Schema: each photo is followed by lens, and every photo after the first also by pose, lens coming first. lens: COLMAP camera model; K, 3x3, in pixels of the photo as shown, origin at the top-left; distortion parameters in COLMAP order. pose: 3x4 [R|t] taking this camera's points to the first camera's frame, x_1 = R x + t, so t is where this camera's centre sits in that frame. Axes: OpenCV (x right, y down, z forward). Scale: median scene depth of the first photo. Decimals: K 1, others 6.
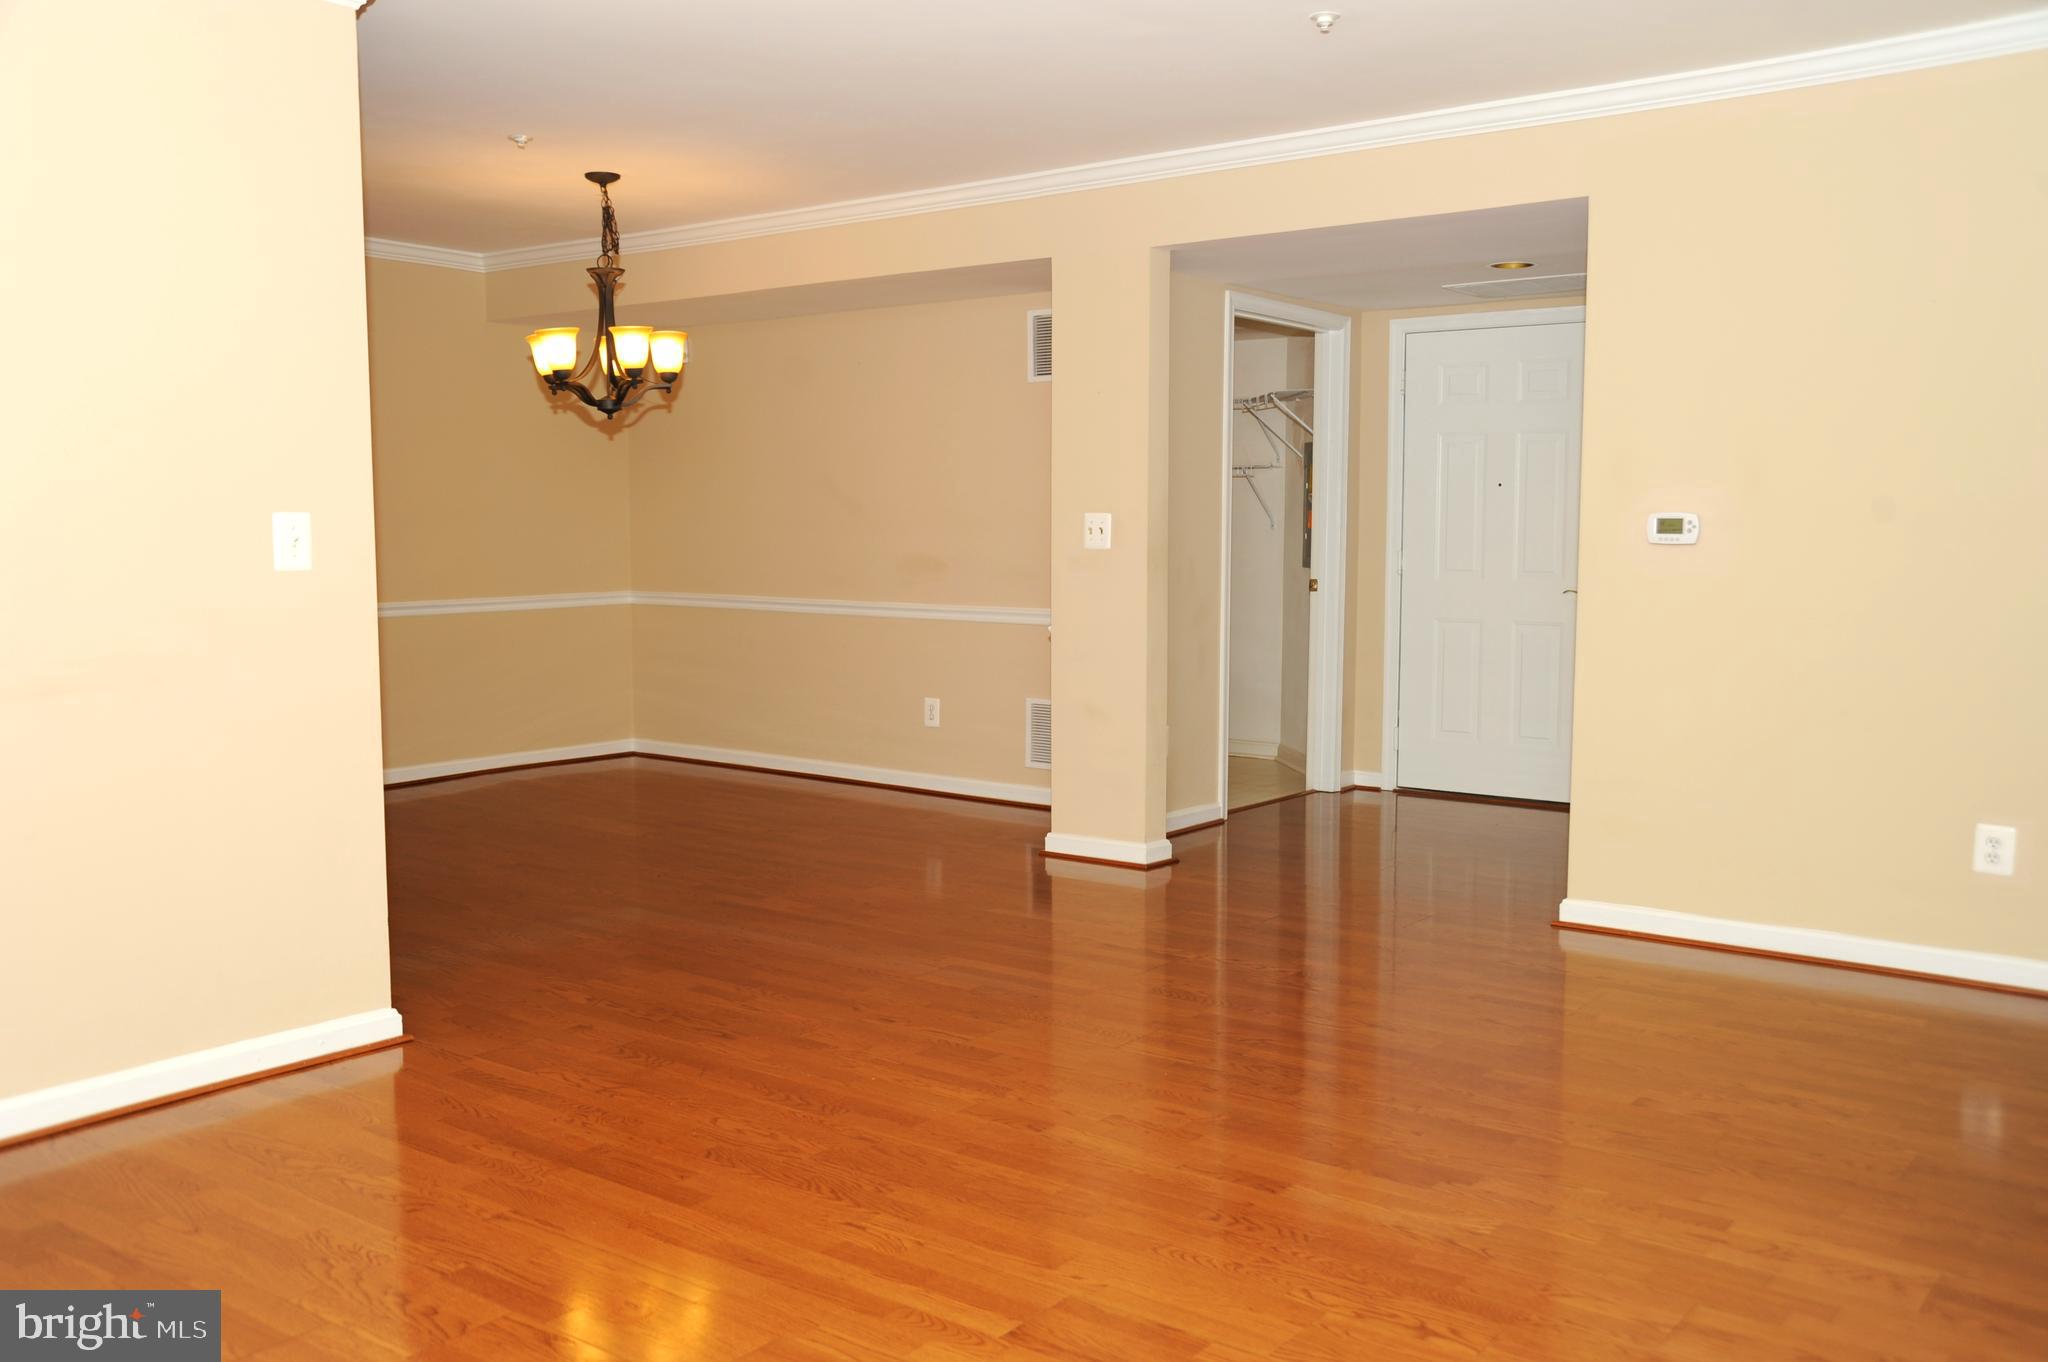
lens RADIAL K [[1767.7, 0, 1026.8], [0, 1767.7, 681.1], [0, 0, 1]] dist [0.009606, 0.062750]
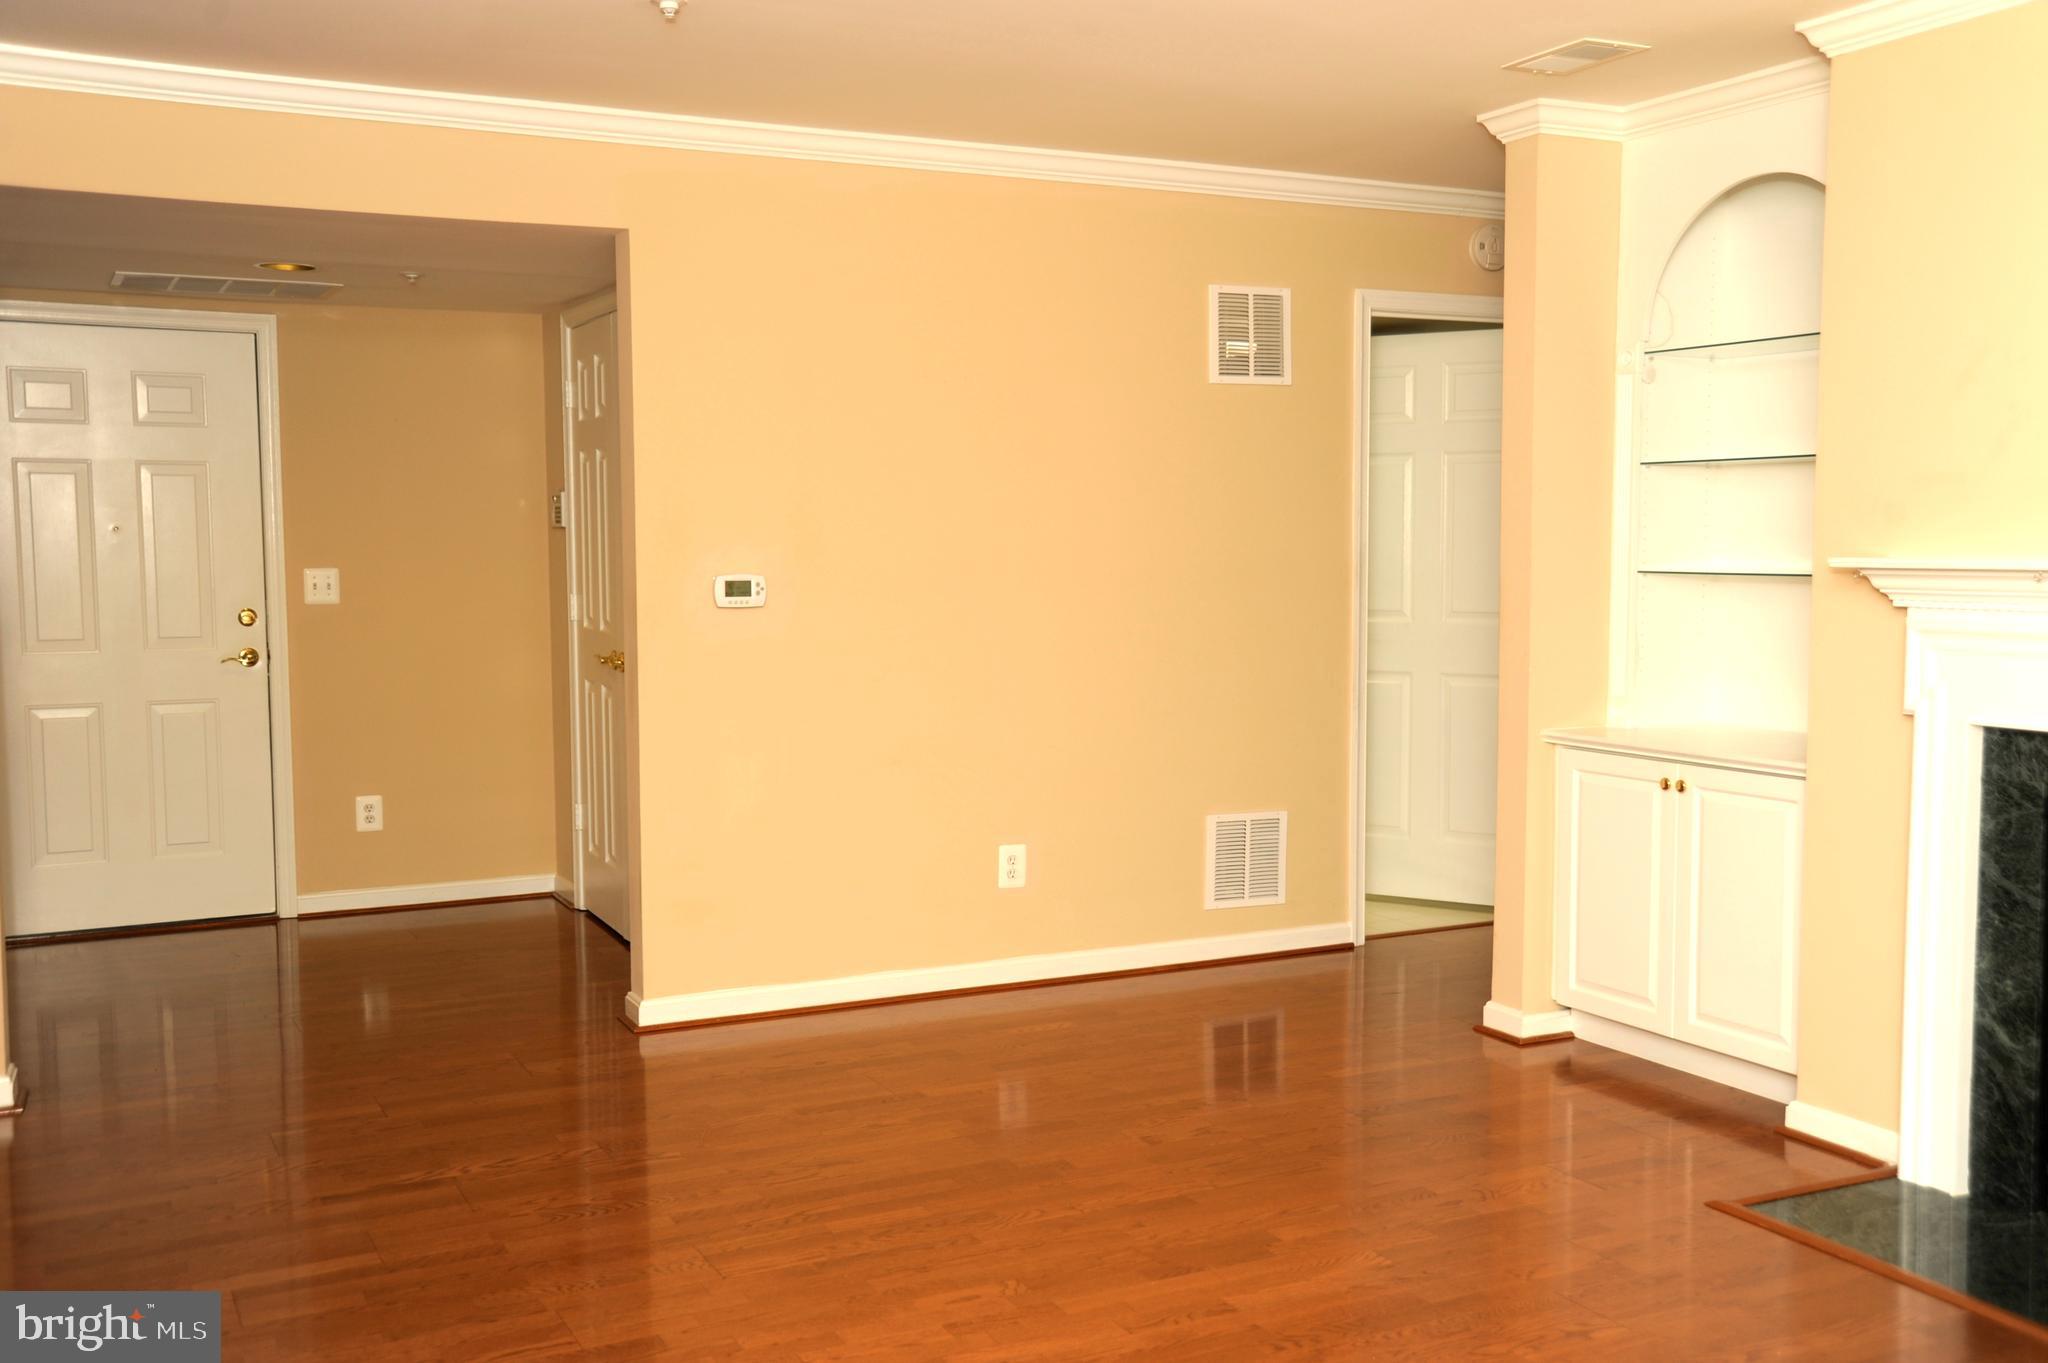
lens RADIAL K [[2010.1, 0, 1023.9], [0, 2010.1, 678.9], [0, 0, 1]] dist [0.046820, 0.000000]
pose [[0.437669, -0.066923, 0.896642, -0.601032], [0.085978, 0.995772, 0.032354, -0.066234], [-0.895016, 0.062931, 0.441573, 0.417504]]
